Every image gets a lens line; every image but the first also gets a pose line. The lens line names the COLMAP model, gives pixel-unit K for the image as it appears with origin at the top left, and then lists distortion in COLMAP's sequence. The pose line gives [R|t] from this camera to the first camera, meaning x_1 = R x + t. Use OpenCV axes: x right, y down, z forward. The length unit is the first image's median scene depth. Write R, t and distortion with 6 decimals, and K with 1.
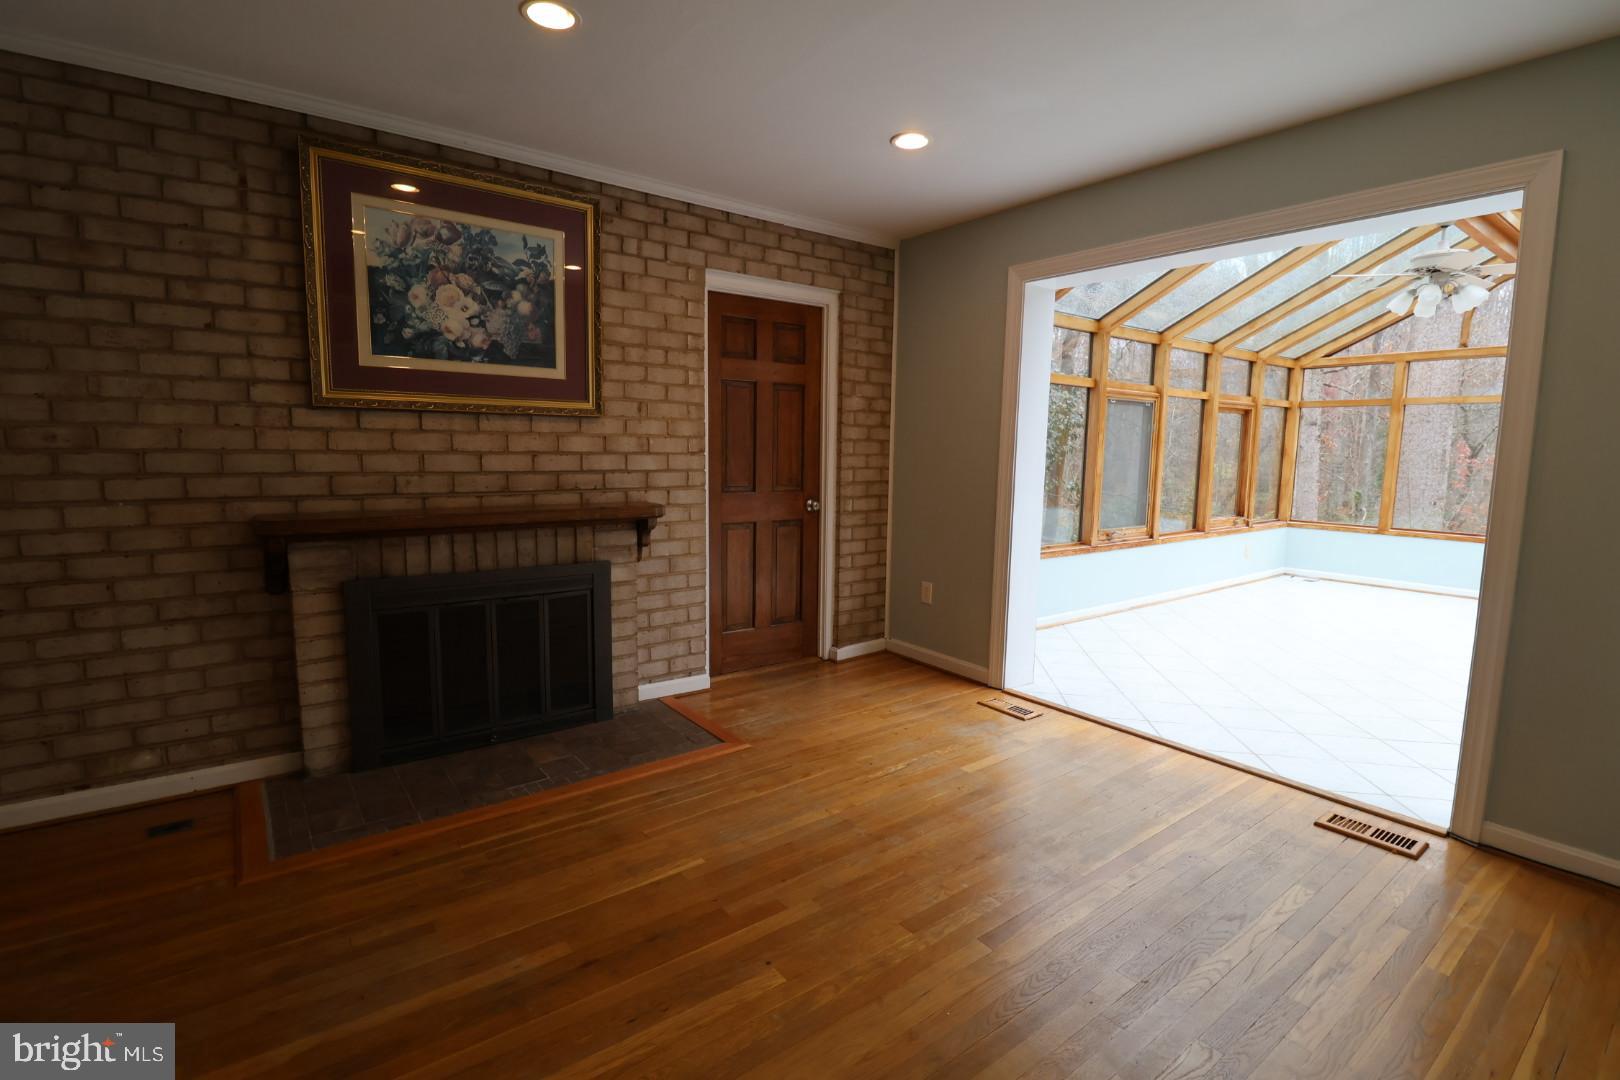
lens RADIAL K [[791.3, 0, 810.0], [0, 791.3, 540.0], [0, 0, 1]] dist [-0.003609, -0.014818]
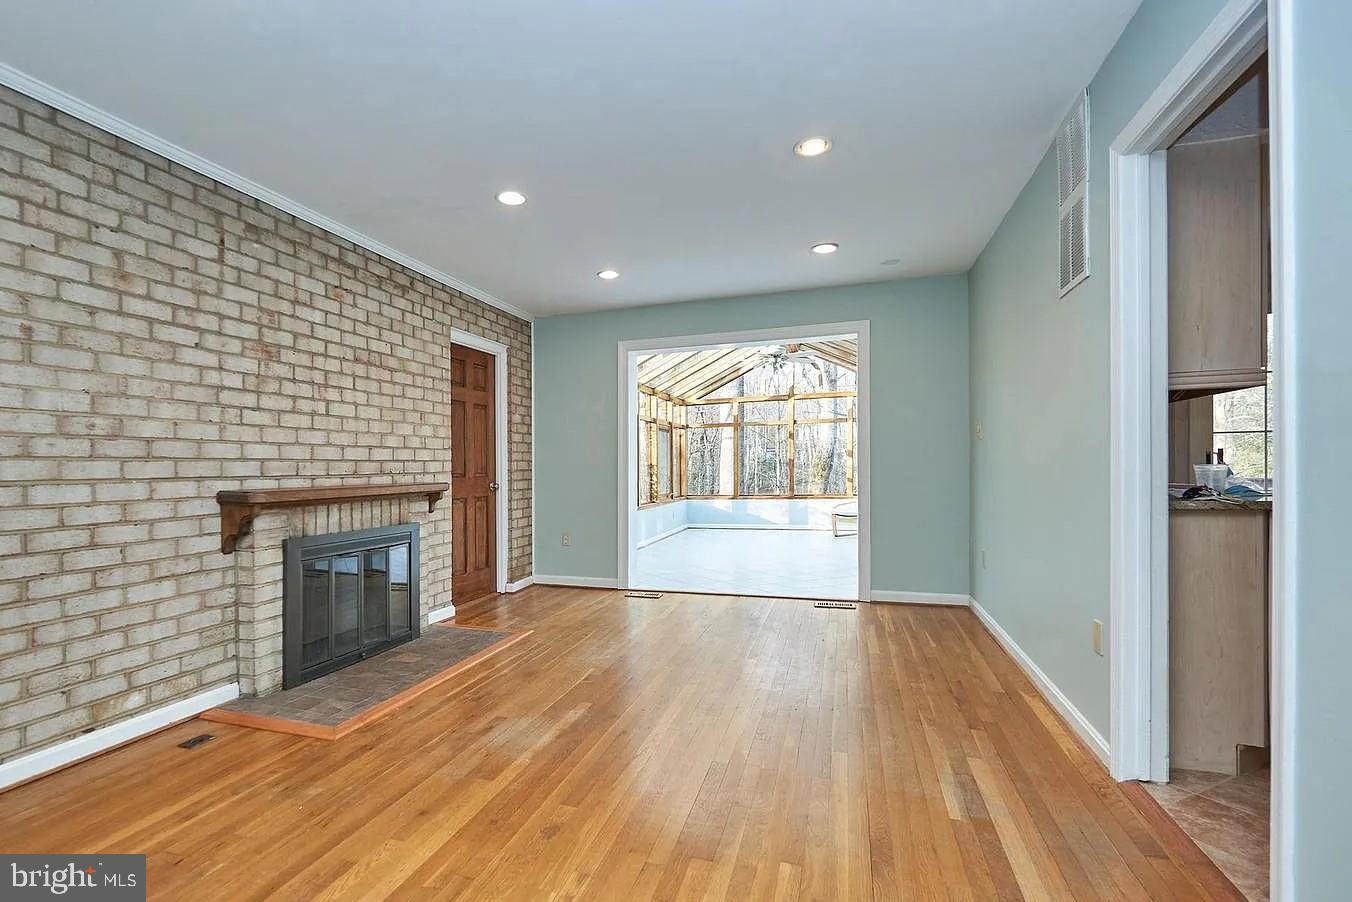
lens RADIAL K [[660.4, 0, 676.0], [0, 660.4, 451.0], [0, 0, 1]] dist [-0.003609, -0.014818]
pose [[0.799941, -0.006682, 0.600041, -0.774357], [0.086934, 0.990680, -0.104863, 0.082813], [-0.593748, 0.136048, 0.793066, -0.303308]]
